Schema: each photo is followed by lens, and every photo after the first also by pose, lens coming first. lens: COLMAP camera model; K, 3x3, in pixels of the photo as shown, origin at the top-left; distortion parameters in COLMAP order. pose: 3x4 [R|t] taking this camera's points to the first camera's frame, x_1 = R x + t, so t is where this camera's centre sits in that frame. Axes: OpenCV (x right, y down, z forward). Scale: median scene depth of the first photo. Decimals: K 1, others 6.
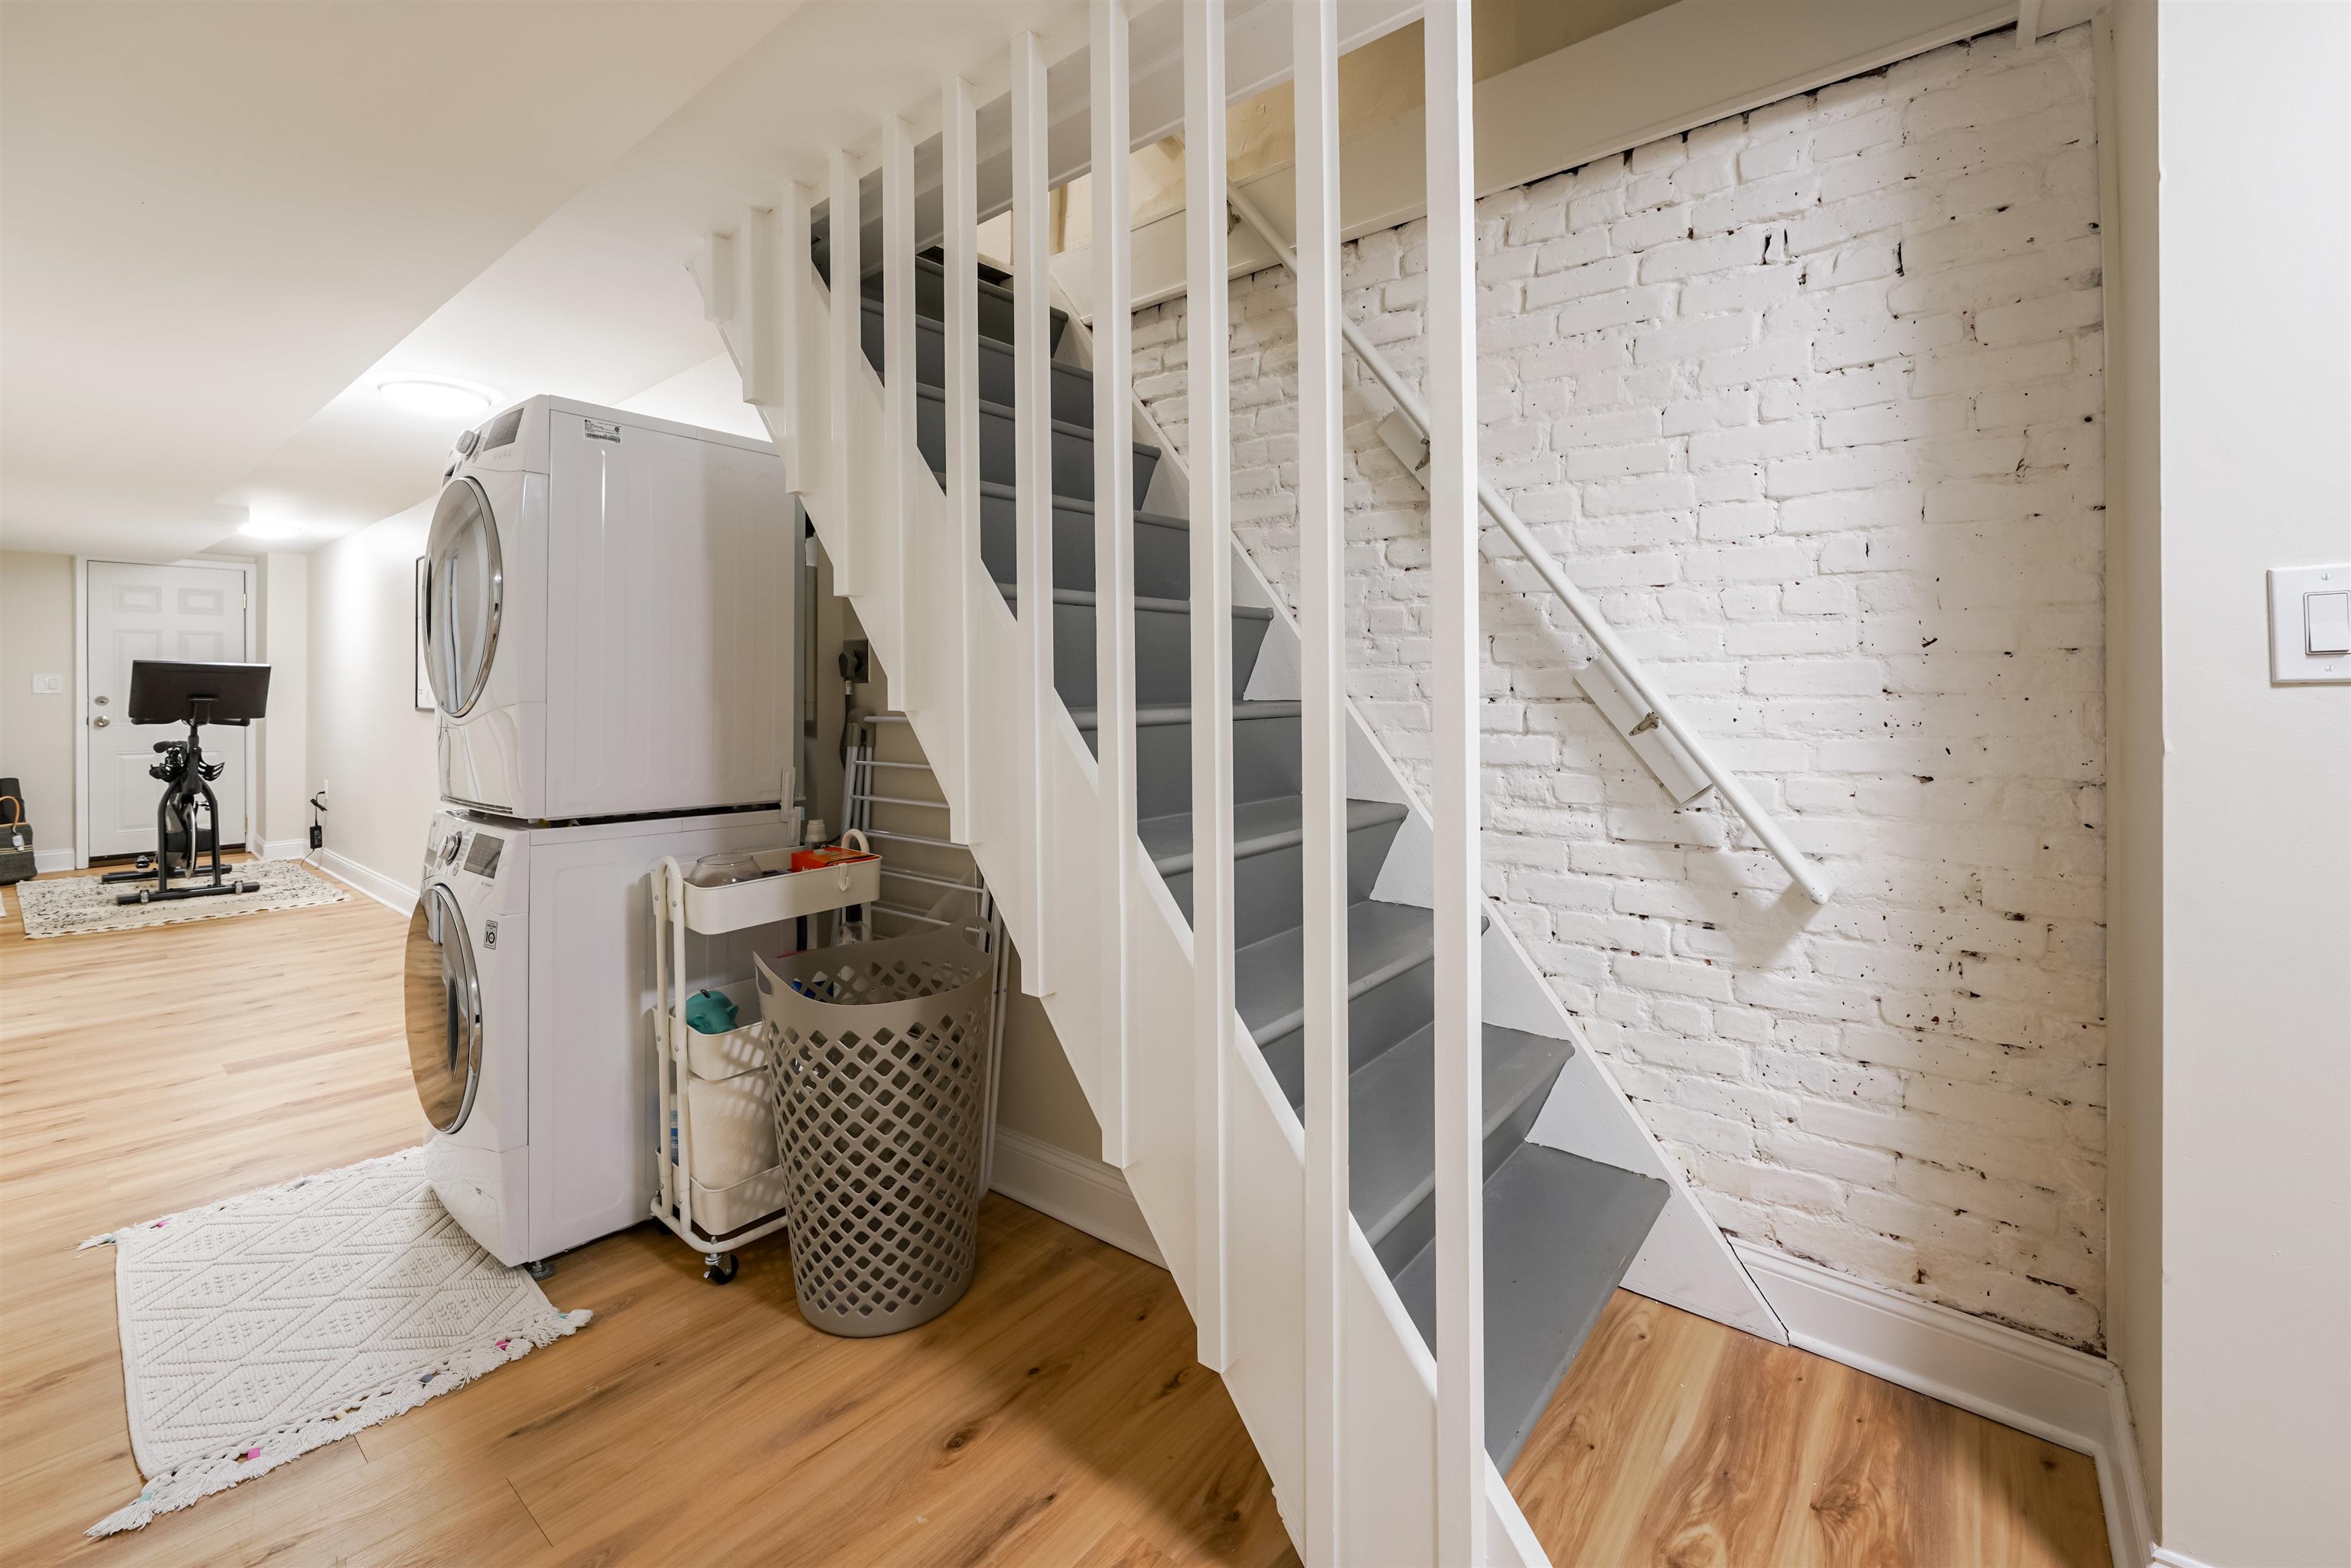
lens RADIAL K [[948.0, 0, 1157.9], [0, 948.0, 686.4], [0, 0, 1]] dist [-0.004195, 0.001346]
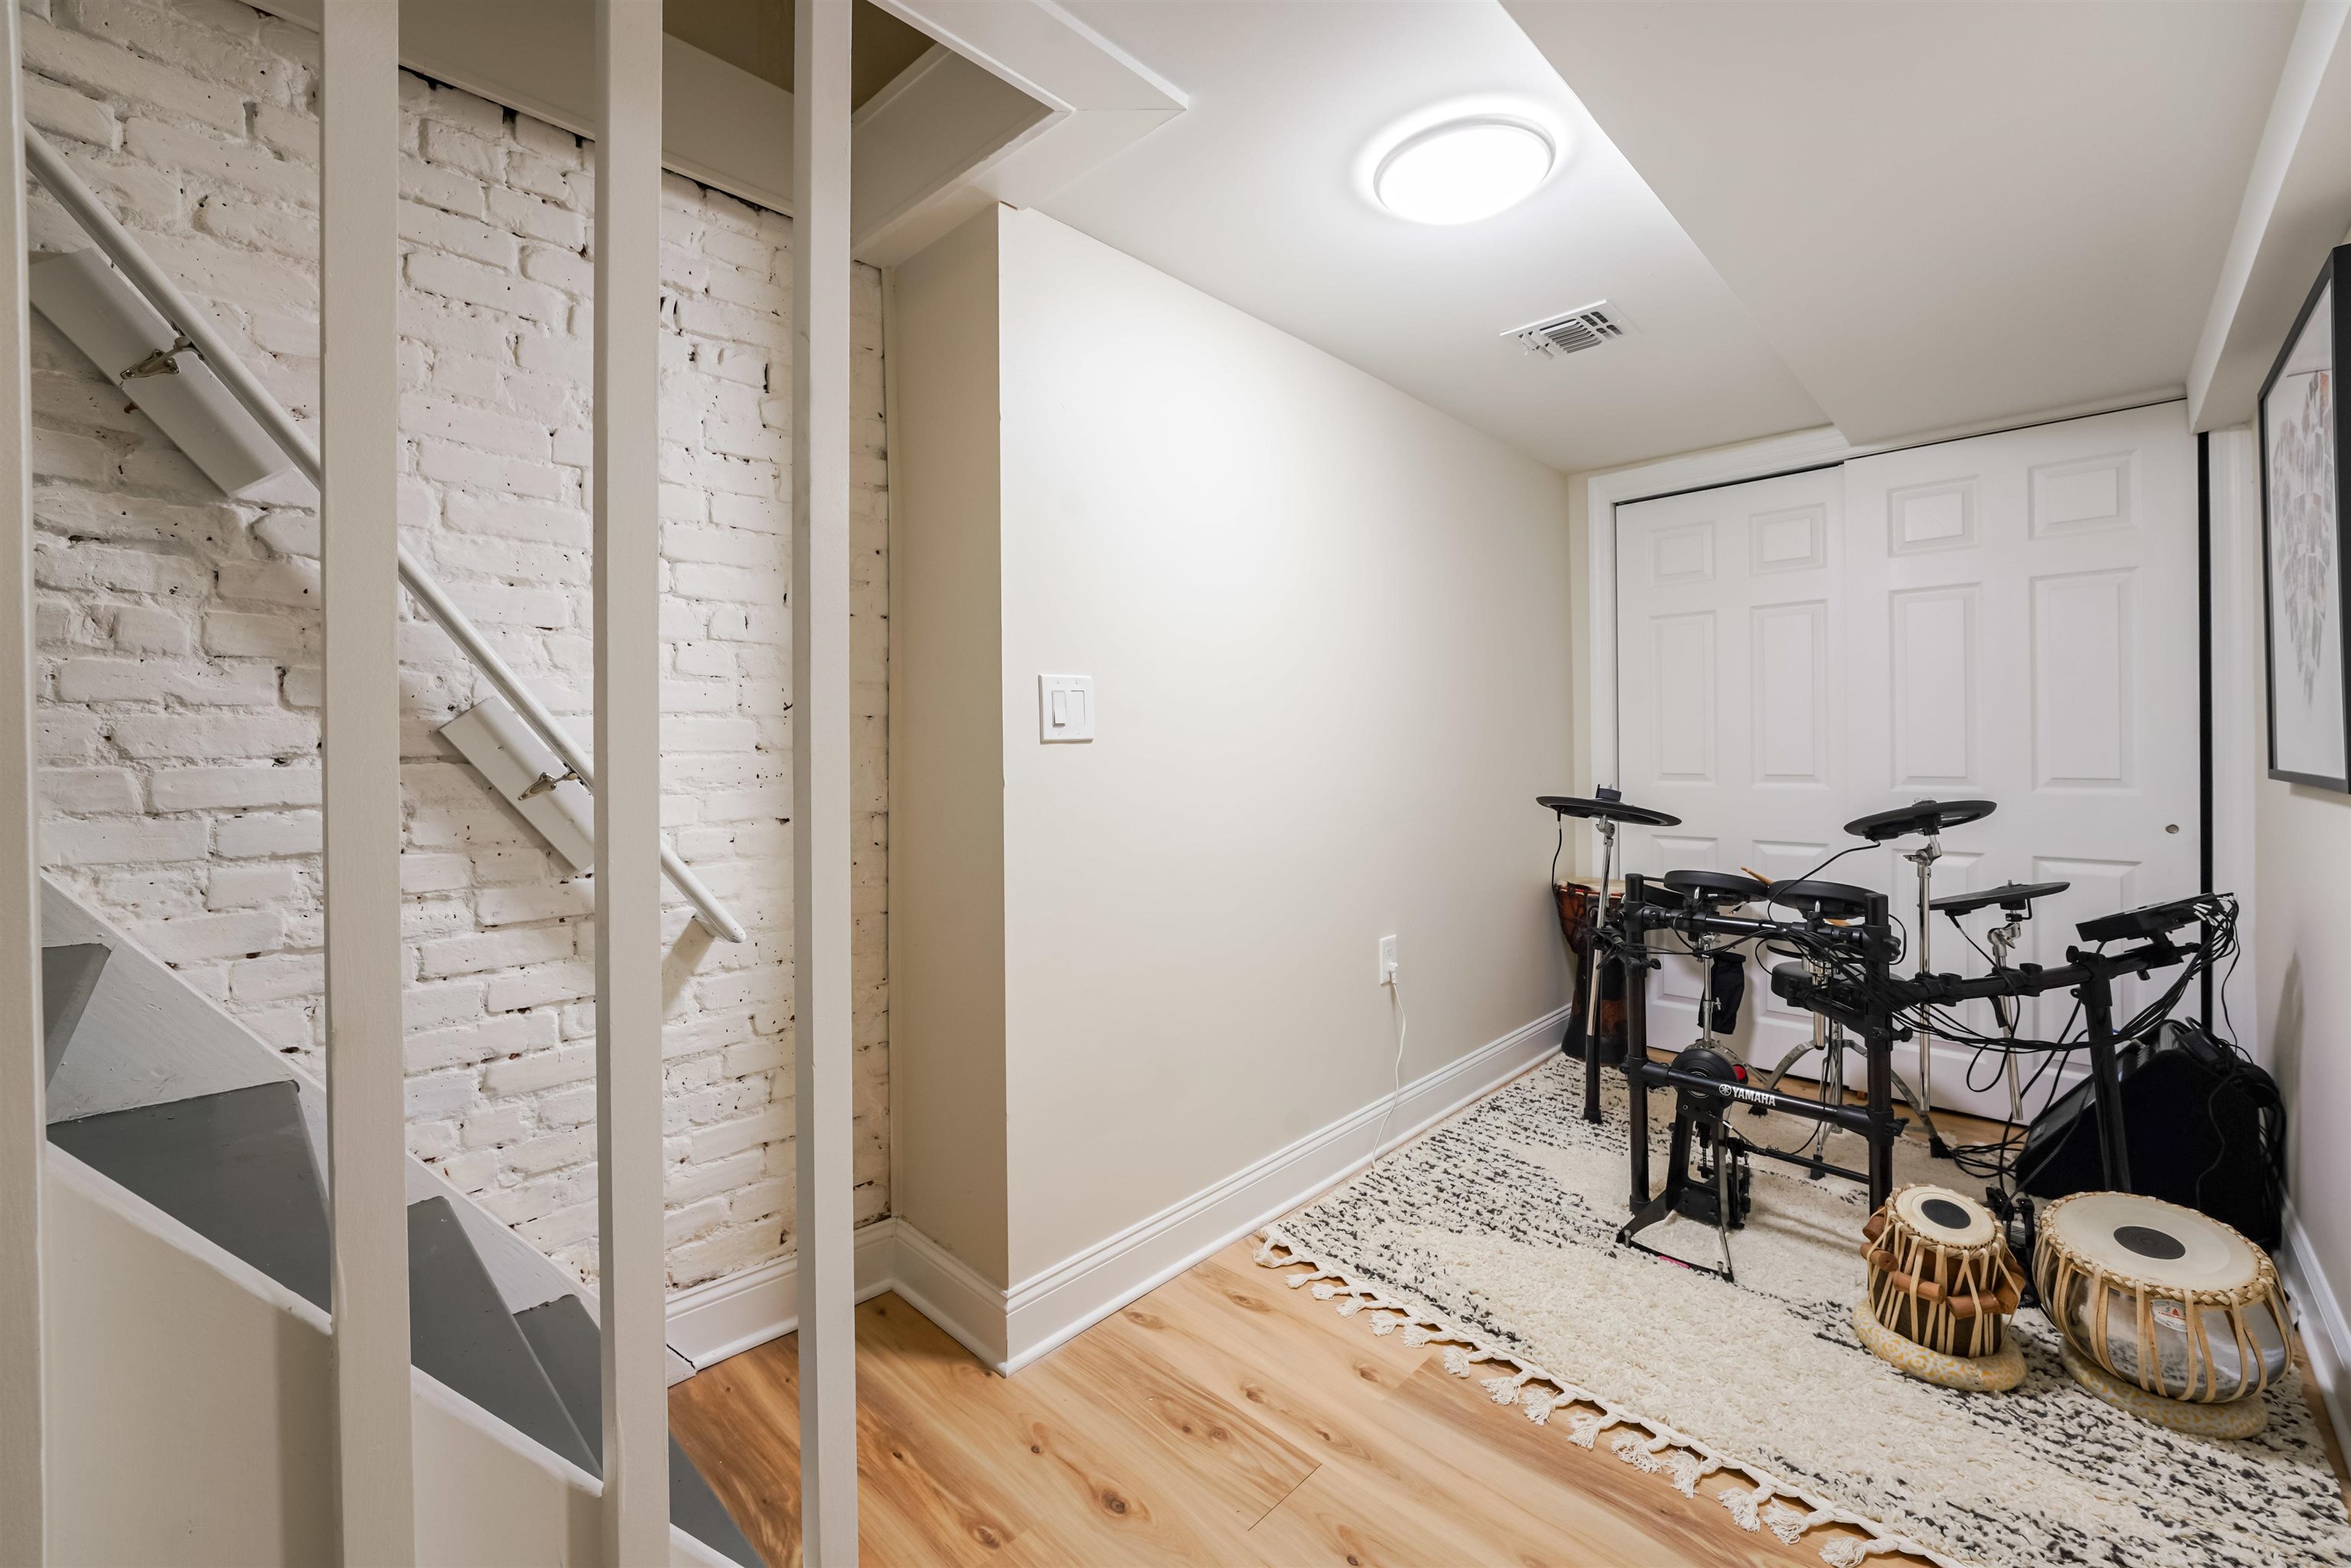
lens RADIAL K [[948.0, 0, 1165.7], [0, 948.0, 743.9], [0, 0, 1]] dist [-0.004195, 0.001346]
pose [[0.118585, 0.002760, 0.992940, -0.300986], [-0.002010, 0.999995, -0.002540, 0.002630], [-0.992942, -0.001694, 0.118590, 0.349997]]
